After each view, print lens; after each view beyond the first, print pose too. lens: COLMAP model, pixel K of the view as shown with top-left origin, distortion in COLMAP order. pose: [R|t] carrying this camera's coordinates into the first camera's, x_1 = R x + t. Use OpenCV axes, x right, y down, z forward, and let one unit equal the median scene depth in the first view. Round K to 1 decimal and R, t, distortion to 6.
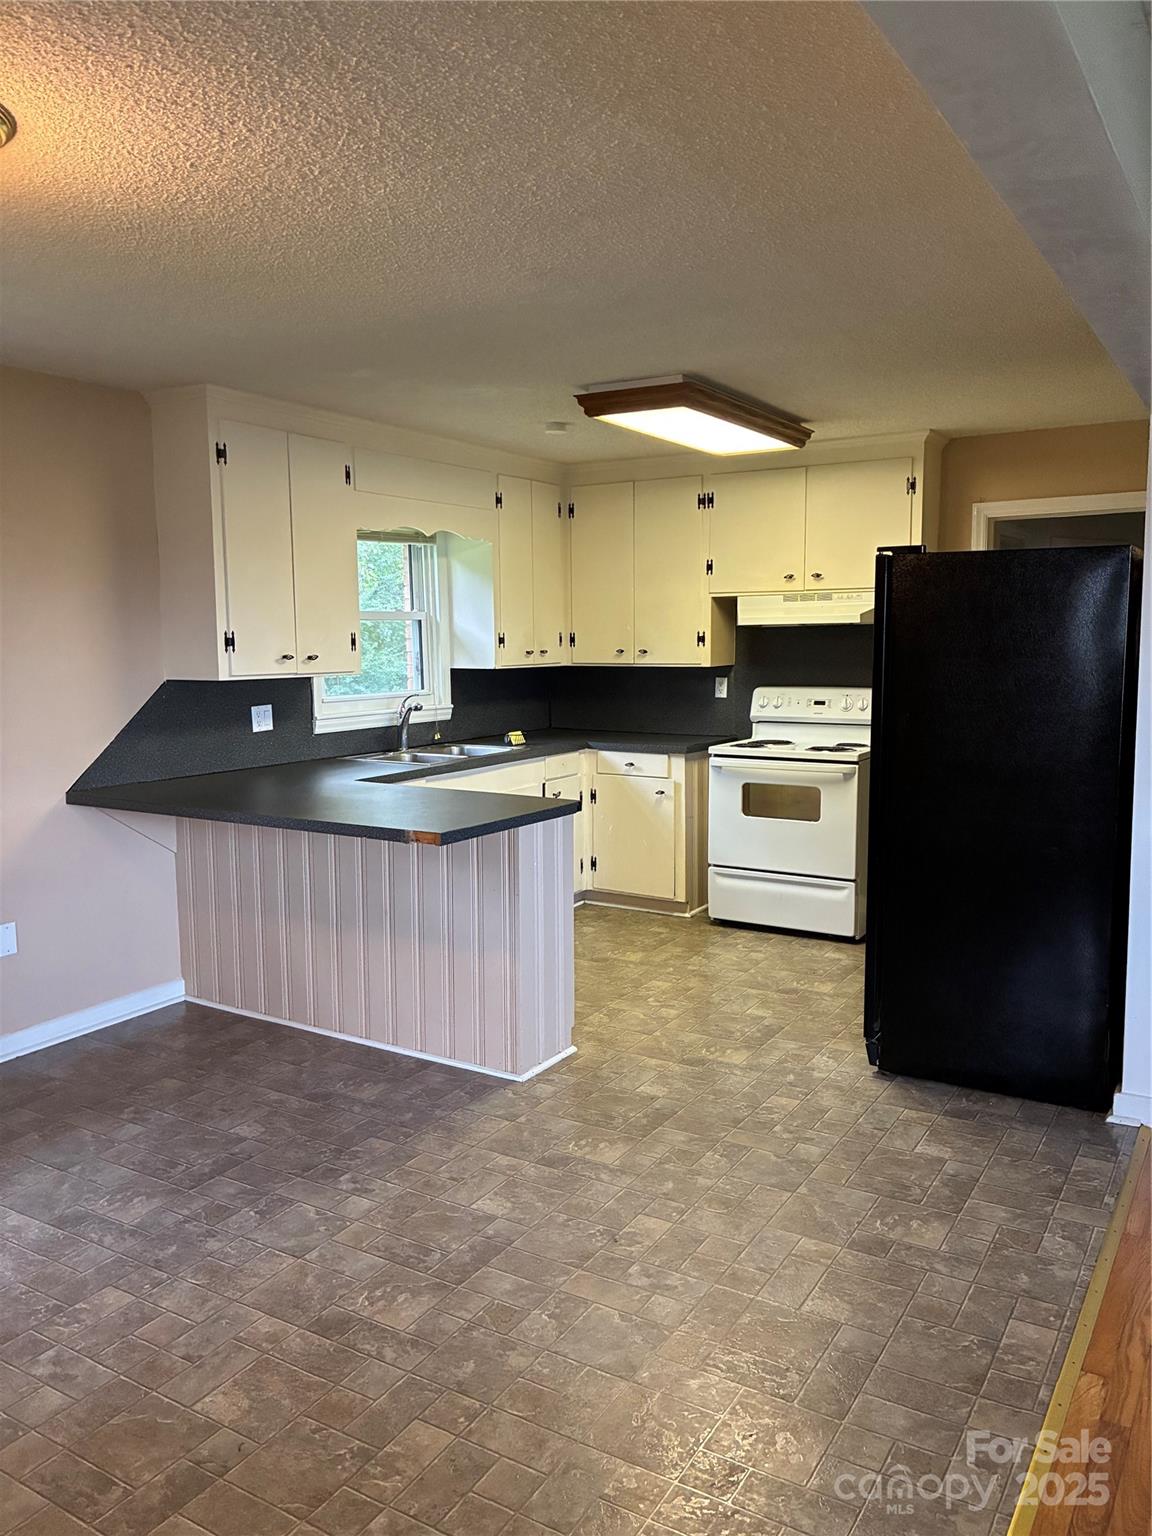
lens RADIAL K [[1161.7, 0, 574.1], [0, 1161.7, 768.9], [0, 0, 1]] dist [0.039356, -0.043732]
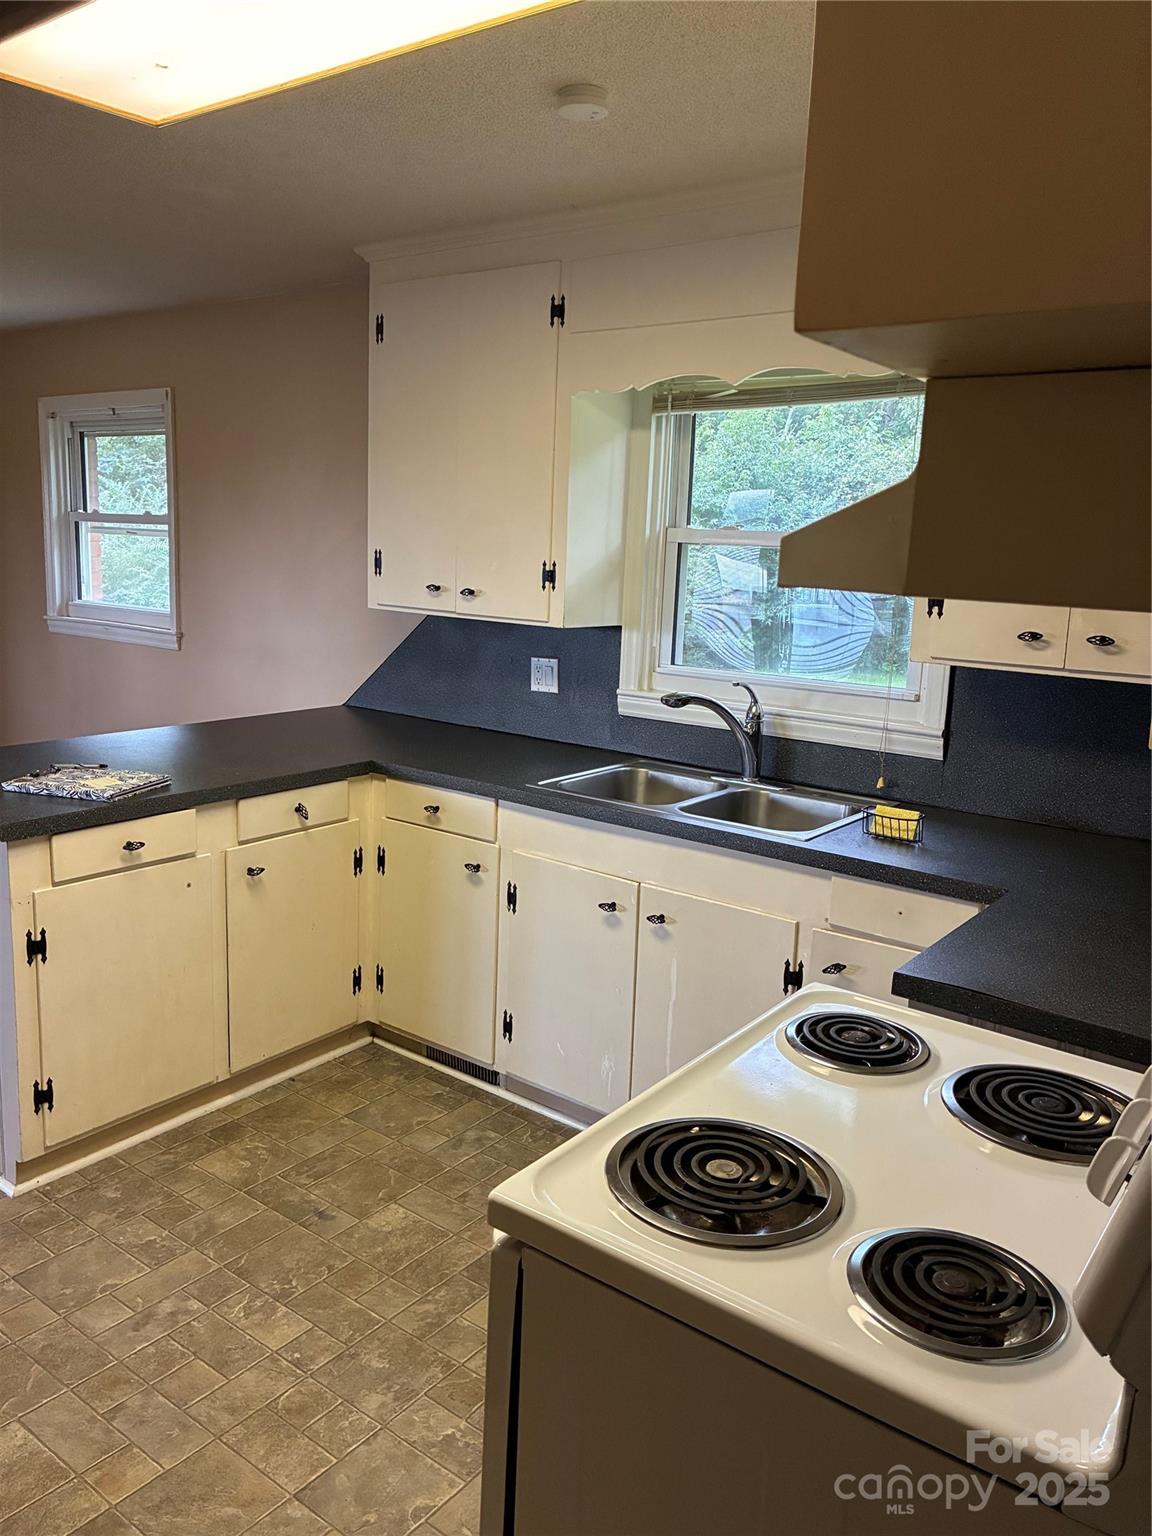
lens RADIAL K [[1161.7, 0, 576.4], [0, 1161.7, 757.0], [0, 0, 1]] dist [0.039356, -0.043732]
pose [[-0.102997, 0.185947, -0.977147, 0.419674], [-0.153131, 0.967696, 0.200289, -0.130629], [0.982824, 0.170260, -0.071195, 0.979189]]
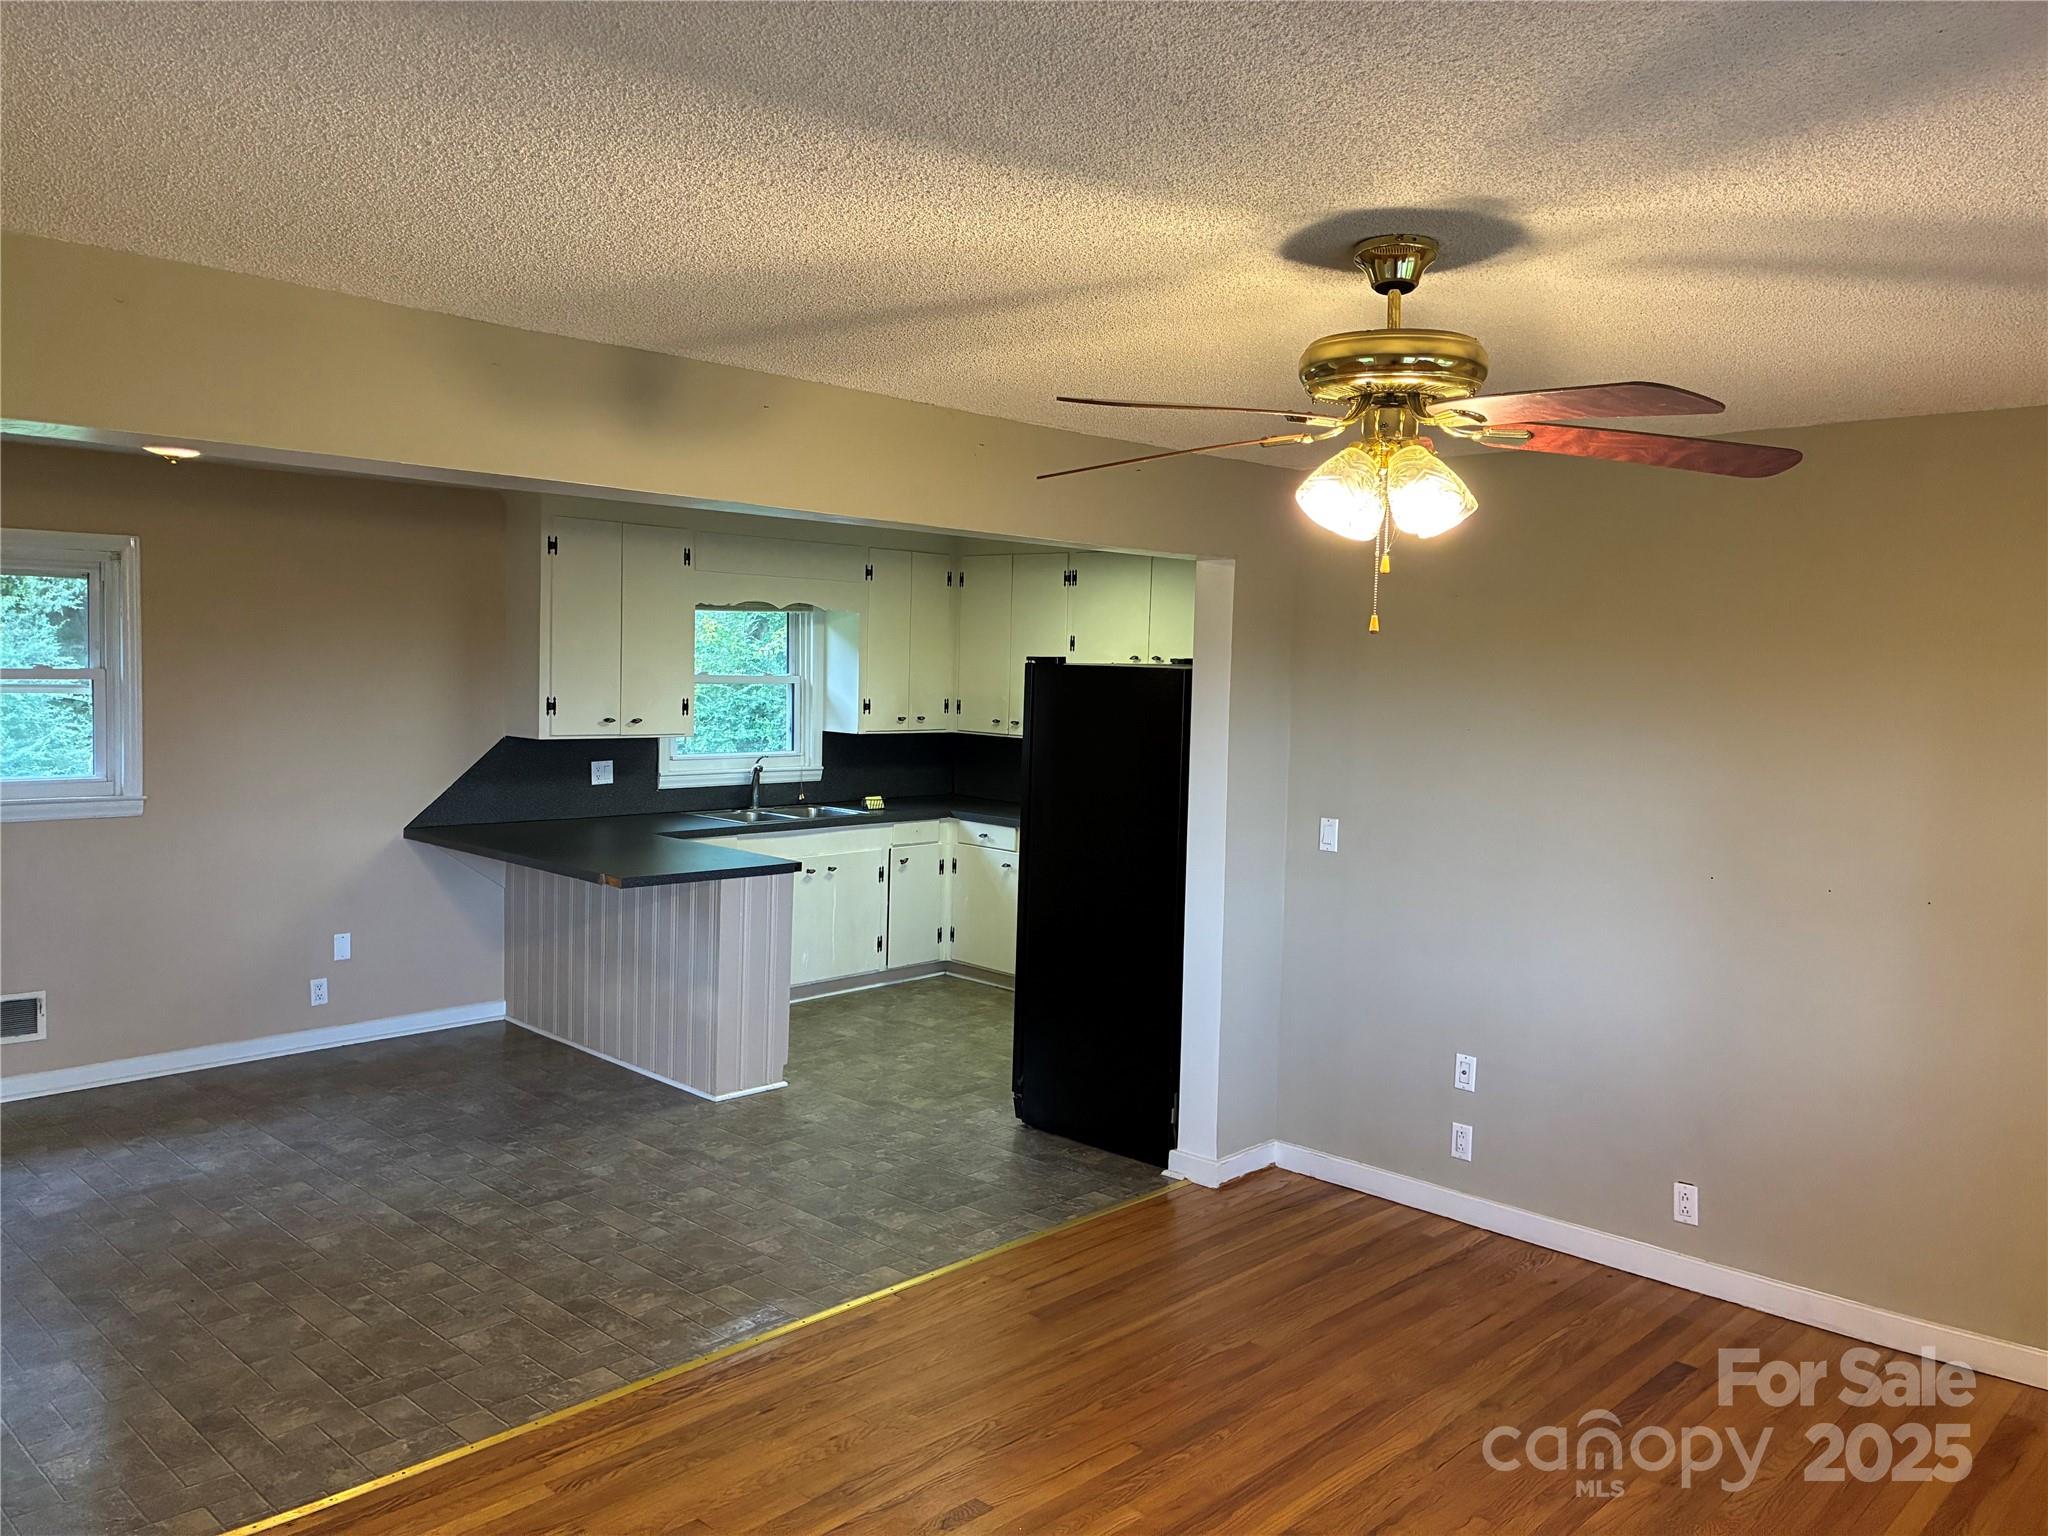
lens RADIAL K [[1548.9, 0, 1032.3], [0, 1548.9, 766.3], [0, 0, 1]] dist [0.039356, -0.043732]
pose [[0.977158, 0.053404, -0.205695, 0.390643], [-0.062606, 0.997296, -0.038484, -0.016382], [0.203084, 0.050483, 0.977859, -0.321219]]
